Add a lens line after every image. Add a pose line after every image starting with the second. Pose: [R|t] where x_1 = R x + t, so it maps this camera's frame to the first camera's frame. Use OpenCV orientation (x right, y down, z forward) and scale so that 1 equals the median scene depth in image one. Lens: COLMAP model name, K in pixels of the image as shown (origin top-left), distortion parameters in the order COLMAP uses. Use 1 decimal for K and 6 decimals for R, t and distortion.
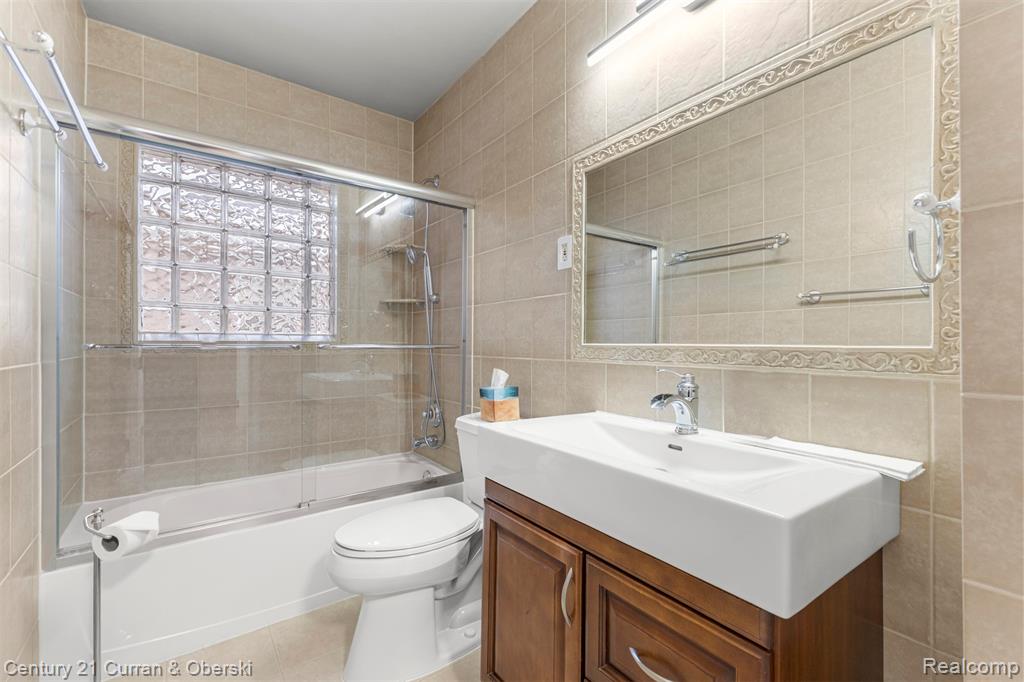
lens RADIAL K [[454.3, 0, 514.8], [0, 454.3, 345.0], [0, 0, 1]] dist [0.001083, -0.000239]
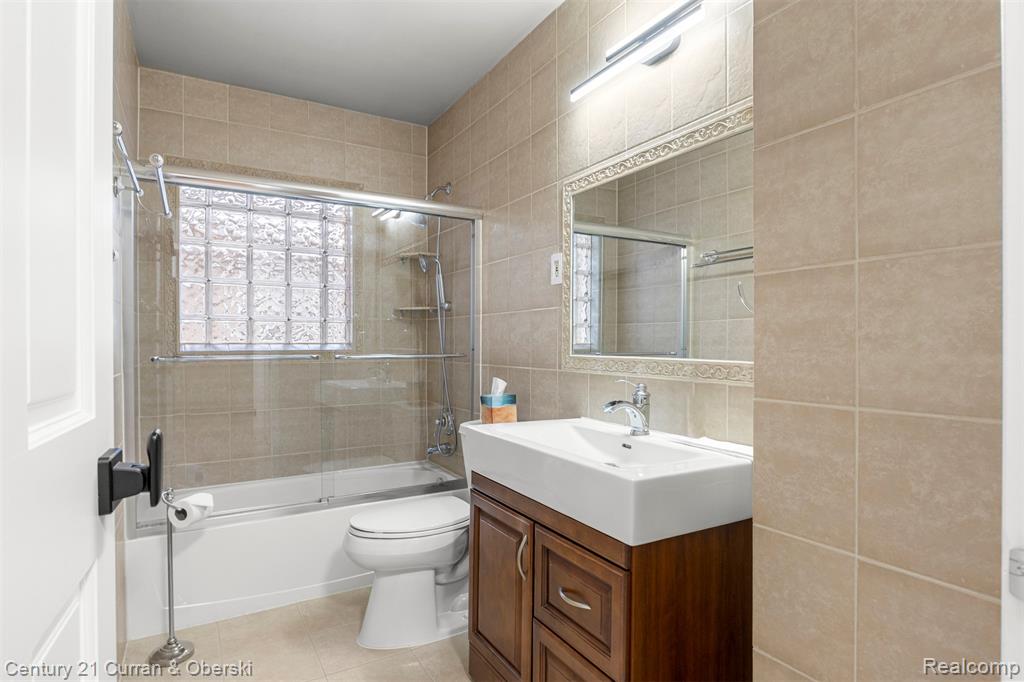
lens RADIAL K [[544.3, 0, 511.4], [0, 544.3, 352.3], [0, 0, 1]] dist [-0.029835, 0.000695]
pose [[0.995453, -0.002284, -0.095231, 0.120919], [0.003374, 0.999931, 0.011281, -0.022271], [0.095198, -0.011551, 0.995391, -0.272754]]
